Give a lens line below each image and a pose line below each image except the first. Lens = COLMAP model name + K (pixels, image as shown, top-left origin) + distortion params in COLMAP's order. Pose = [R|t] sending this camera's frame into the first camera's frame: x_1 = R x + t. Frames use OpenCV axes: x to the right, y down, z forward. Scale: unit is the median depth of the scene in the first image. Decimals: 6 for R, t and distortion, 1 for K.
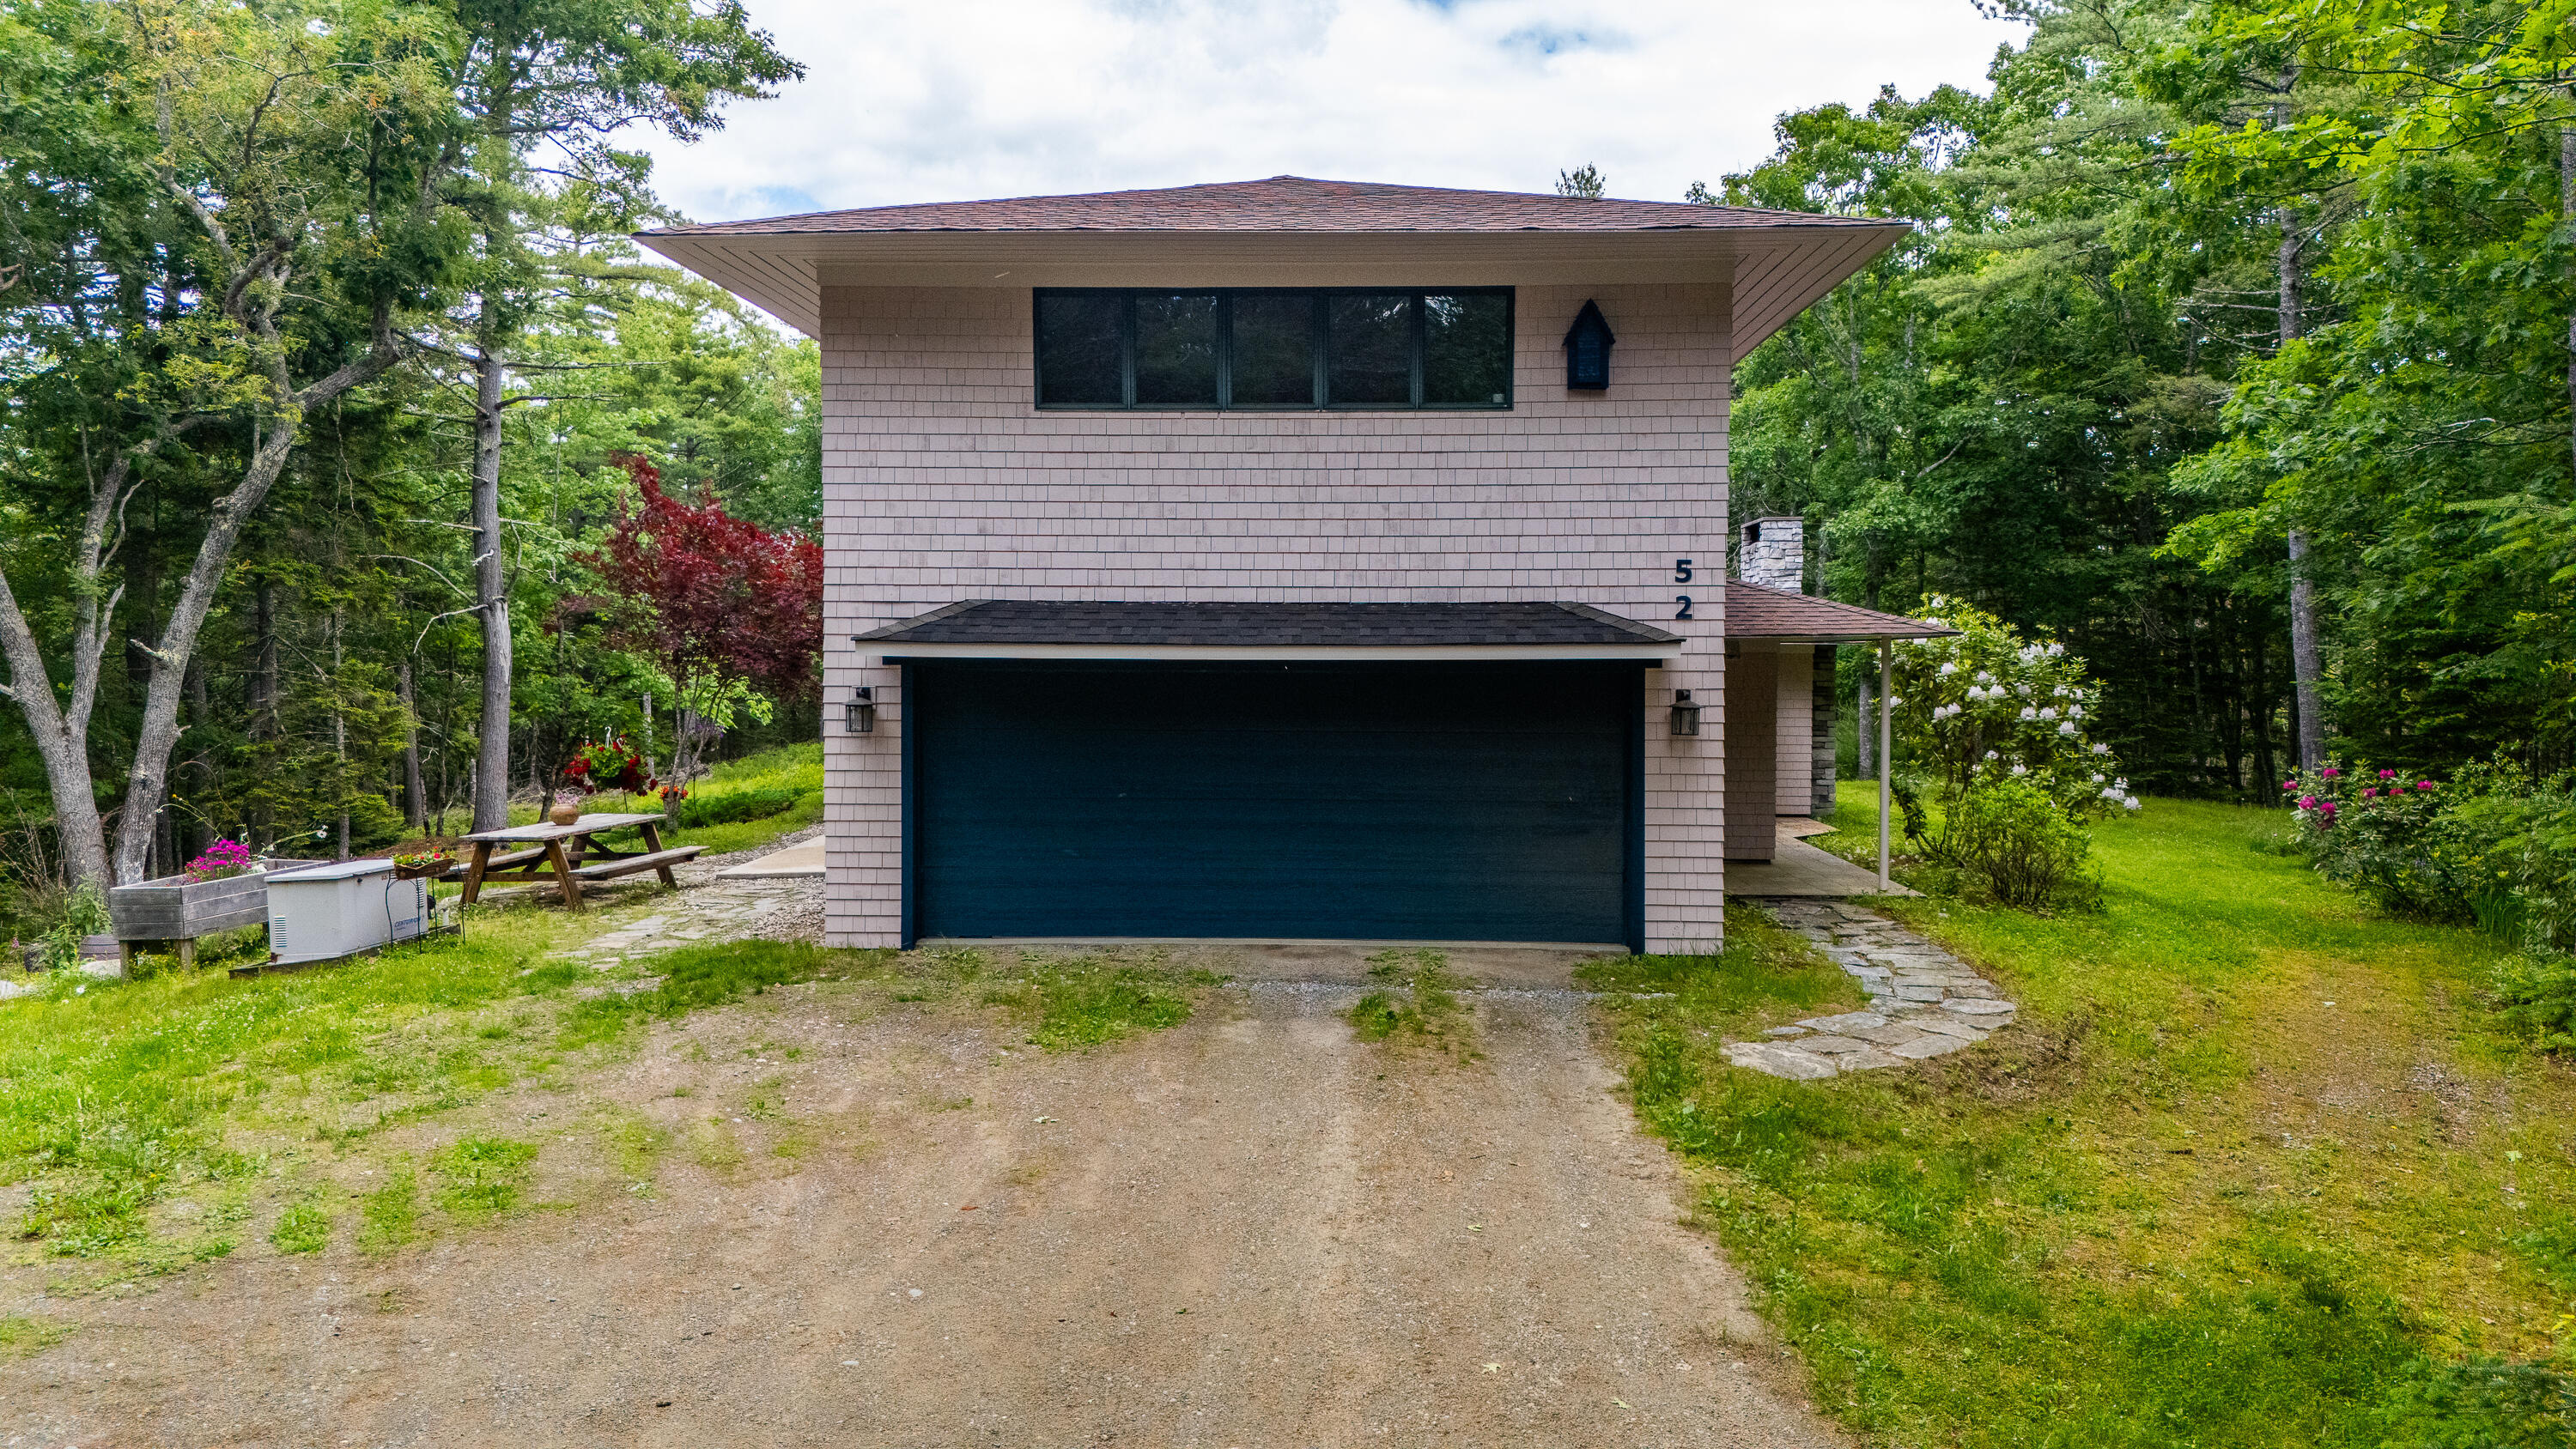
lens RADIAL K [[1862.5, 0, 1288.0], [0, 1862.5, 724.5], [0, 0, 1]] dist [0.070117, -0.067980]
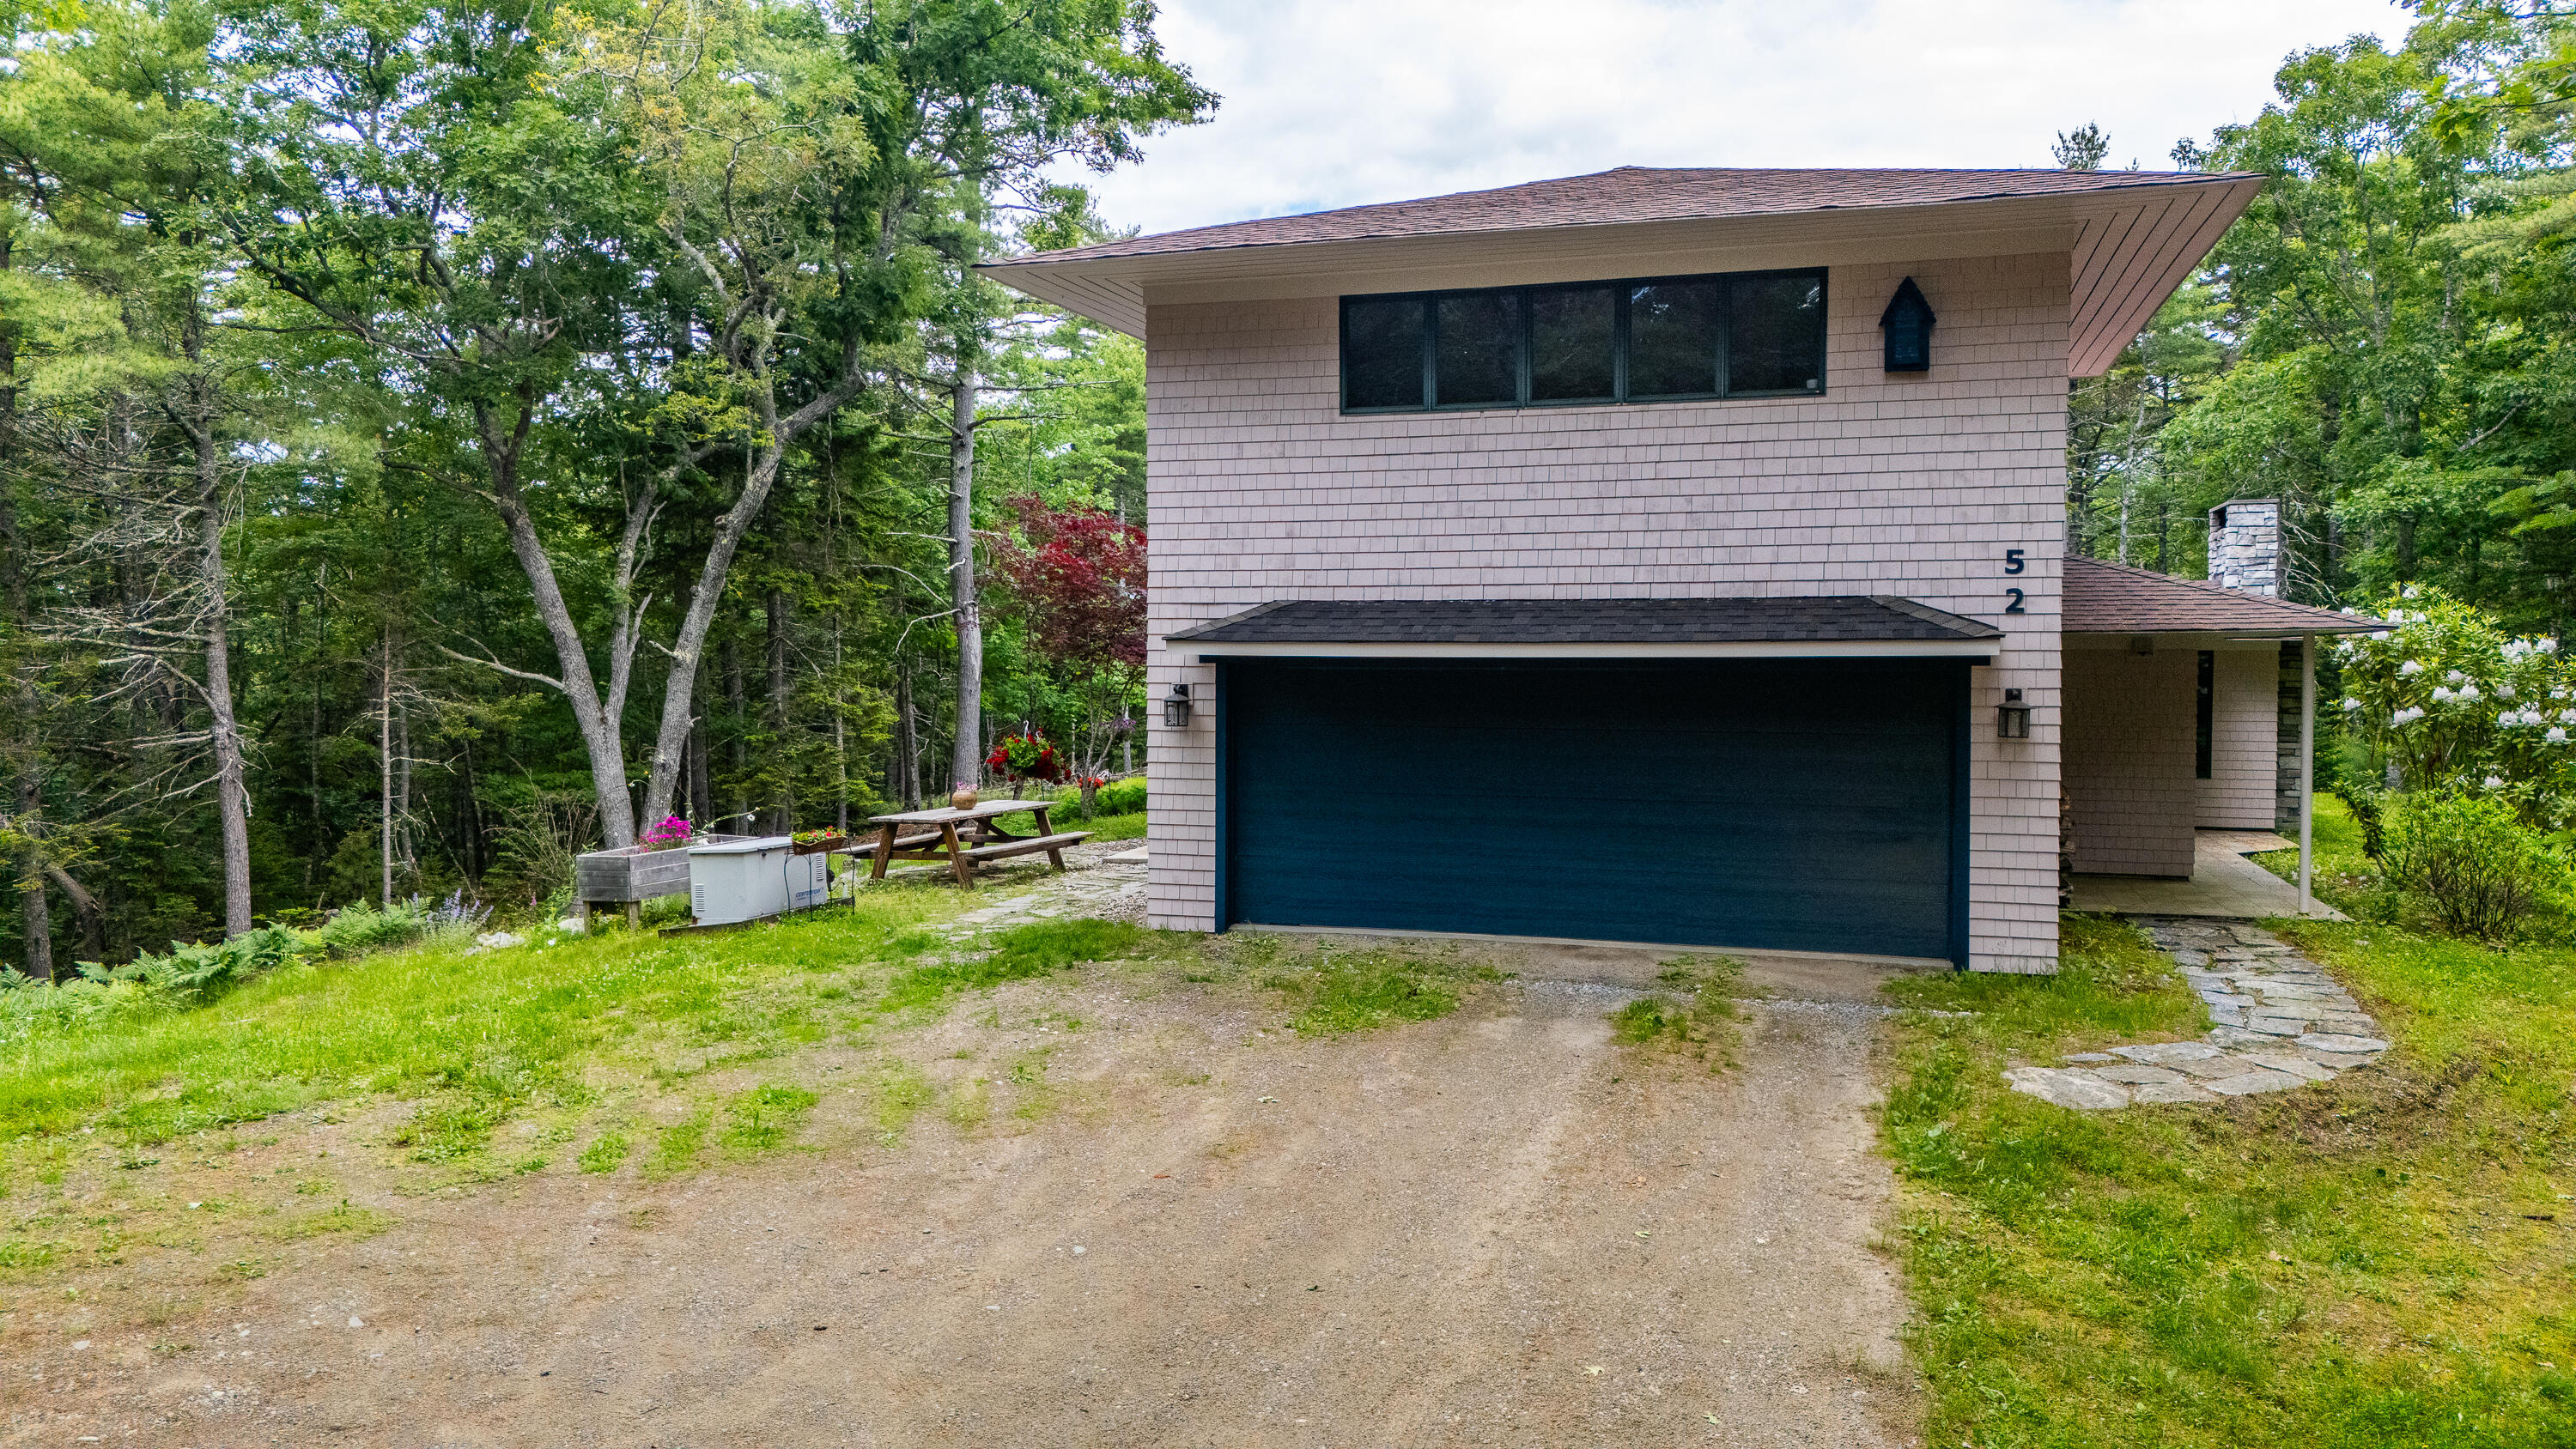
lens RADIAL K [[1862.5, 0, 1288.0], [0, 1862.5, 724.5], [0, 0, 1]] dist [0.070117, -0.067980]
pose [[0.966959, 0.008667, -0.254786, 0.100459], [-0.008599, 0.999962, 0.001382, 0.001032], [0.254788, 0.000854, 0.966996, 0.000500]]
